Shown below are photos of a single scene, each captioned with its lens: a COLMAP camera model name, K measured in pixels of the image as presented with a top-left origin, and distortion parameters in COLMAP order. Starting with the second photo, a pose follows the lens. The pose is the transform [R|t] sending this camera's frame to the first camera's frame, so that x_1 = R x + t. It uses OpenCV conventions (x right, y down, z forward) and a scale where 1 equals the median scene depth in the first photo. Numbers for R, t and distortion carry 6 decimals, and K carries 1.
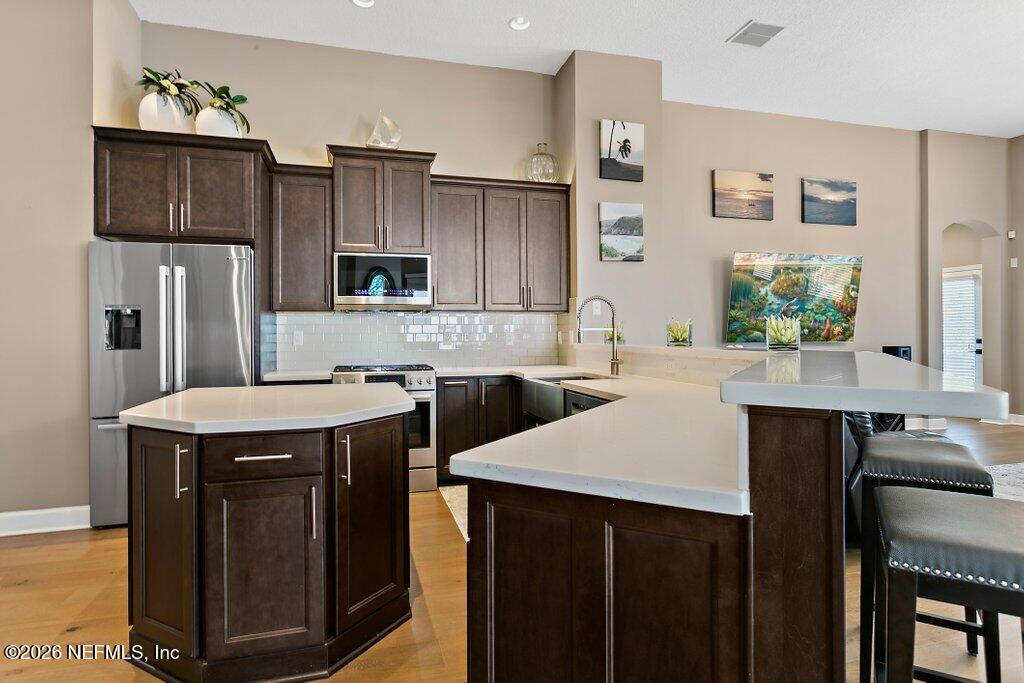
lens RADIAL K [[555.3, 0, 517.3], [0, 555.3, 335.7], [0, 0, 1]] dist [-0.022445, 0.013865]
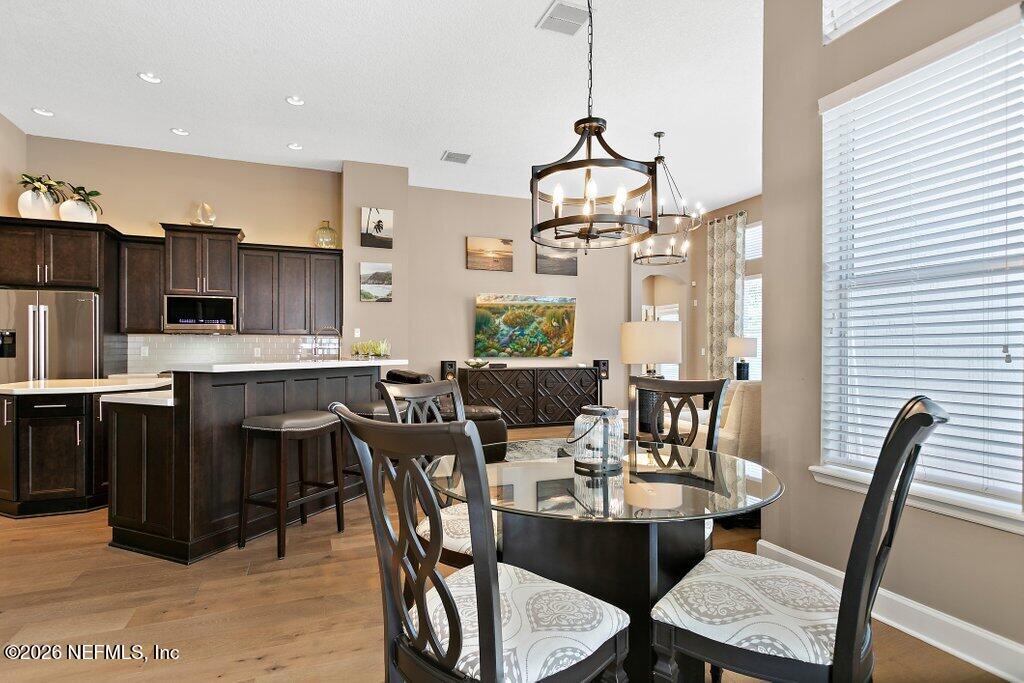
lens RADIAL K [[519.0, 0, 507.0], [0, 519.0, 351.3], [0, 0, 1]] dist [0.000876, 0.000852]
pose [[0.996282, 0.006599, 0.085896, 0.470833], [-0.006359, 0.999975, -0.003071, 0.002436], [-0.085914, 0.002514, 0.996299, -0.481195]]
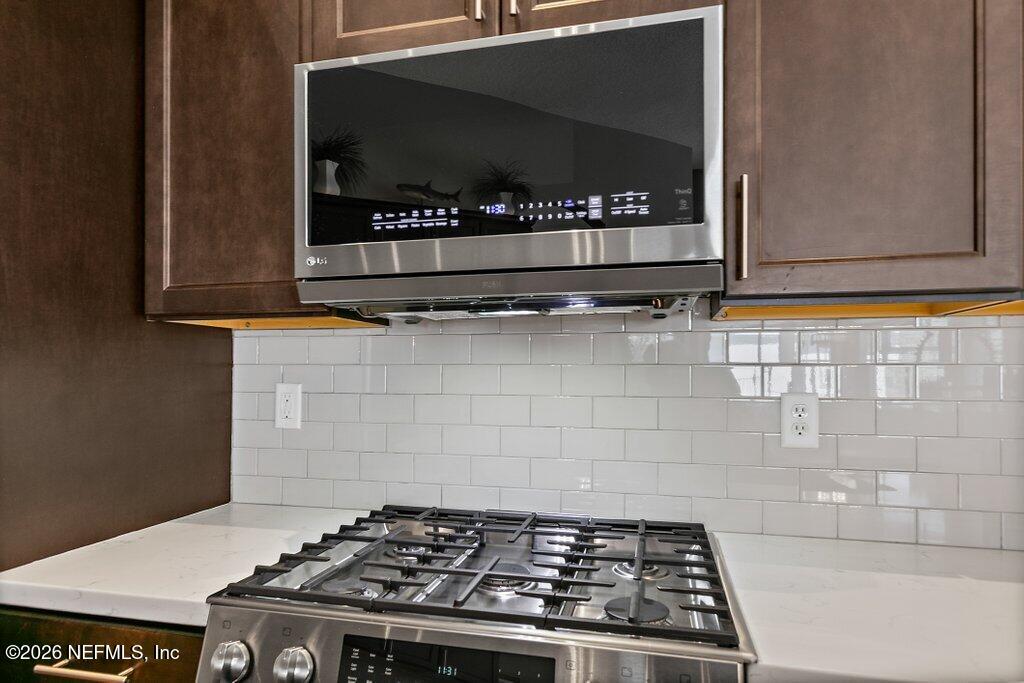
lens RADIAL K [[618.0, 0, 508.4], [0, 618.0, 369.2], [0, 0, 1]] dist [-0.005283, -0.001240]
pose [[0.869708, 0.005986, -0.493529, -0.116763], [-0.008486, 0.999960, -0.002826, -0.018171], [0.493493, 0.006646, 0.869724, 0.798961]]
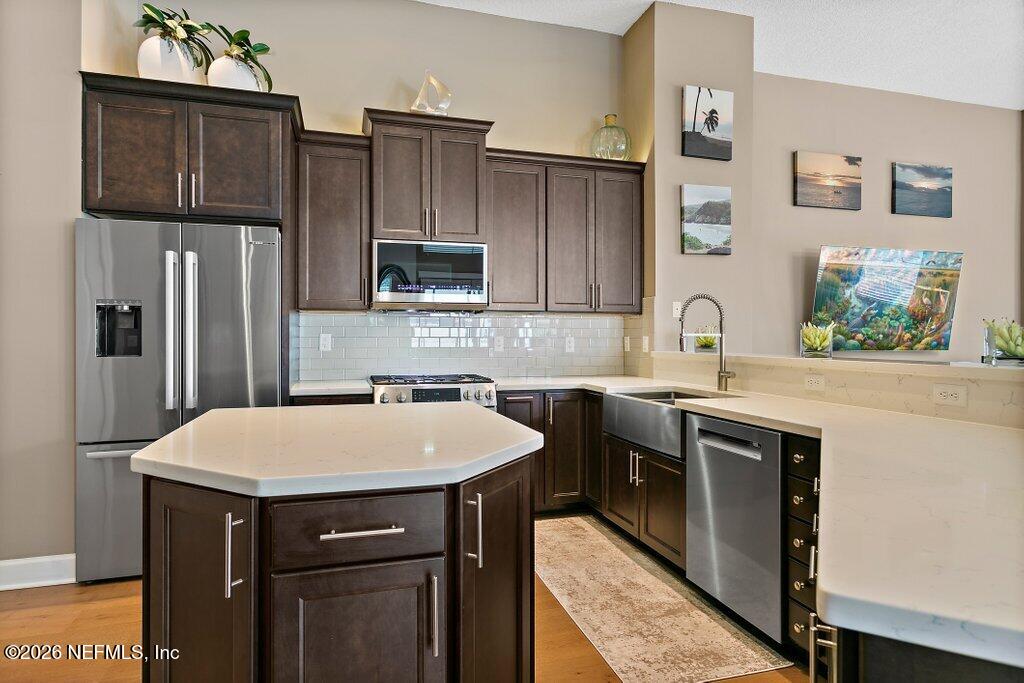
lens RADIAL K [[571.8, 0, 512.0], [0, 571.8, 341.5], [0, 0, 1]] dist [-0.000111, 0.000374]
pose [[0.999968, 0.007381, 0.002948, -0.122715], [-0.007393, 0.999965, 0.003850, -0.002729], [-0.002920, -0.003872, 0.999988, 0.142384]]
